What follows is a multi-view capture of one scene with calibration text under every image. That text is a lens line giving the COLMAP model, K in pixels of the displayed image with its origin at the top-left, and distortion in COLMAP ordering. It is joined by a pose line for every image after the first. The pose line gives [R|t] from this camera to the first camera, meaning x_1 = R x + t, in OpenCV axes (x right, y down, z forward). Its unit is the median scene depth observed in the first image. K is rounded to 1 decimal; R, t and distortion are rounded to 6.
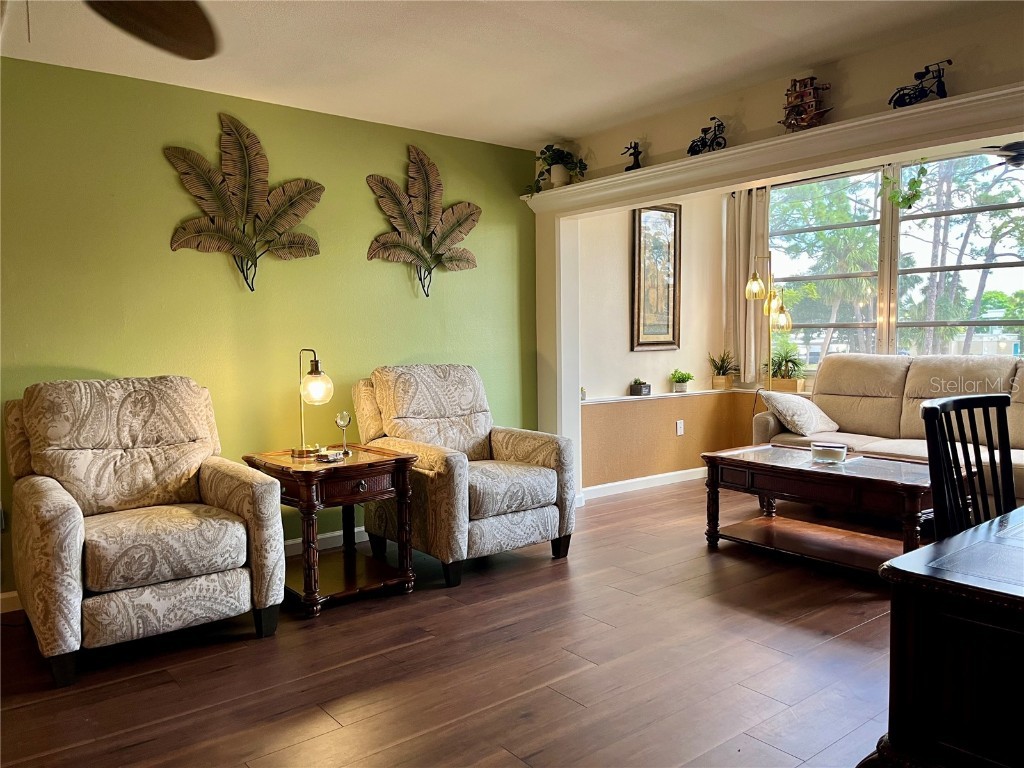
lens RADIAL K [[784.2, 0, 512.0], [0, 784.2, 384.0], [0, 0, 1]] dist [0.064496, -0.087679]
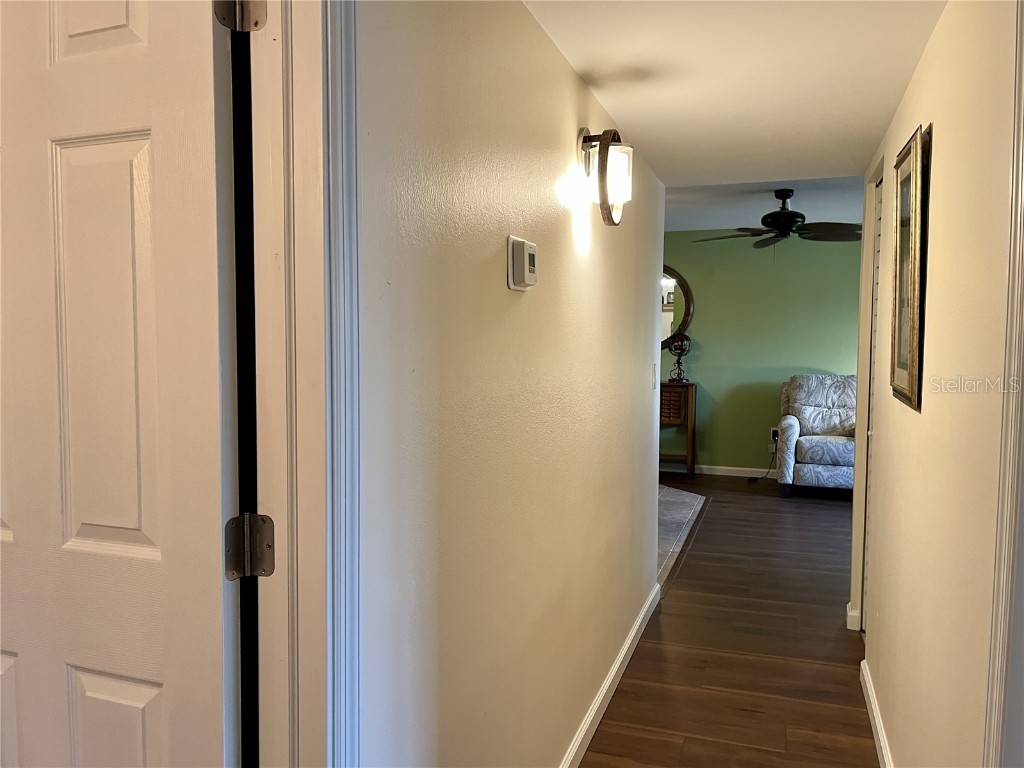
lens RADIAL K [[784.2, 0, 512.0], [0, 784.2, 384.0], [0, 0, 1]] dist [0.064496, -0.087679]
pose [[0.539837, 0.067939, -0.839023, 0.857228], [-0.074023, 0.996708, 0.033080, 0.010775], [0.838508, 0.044249, 0.543089, -0.894852]]
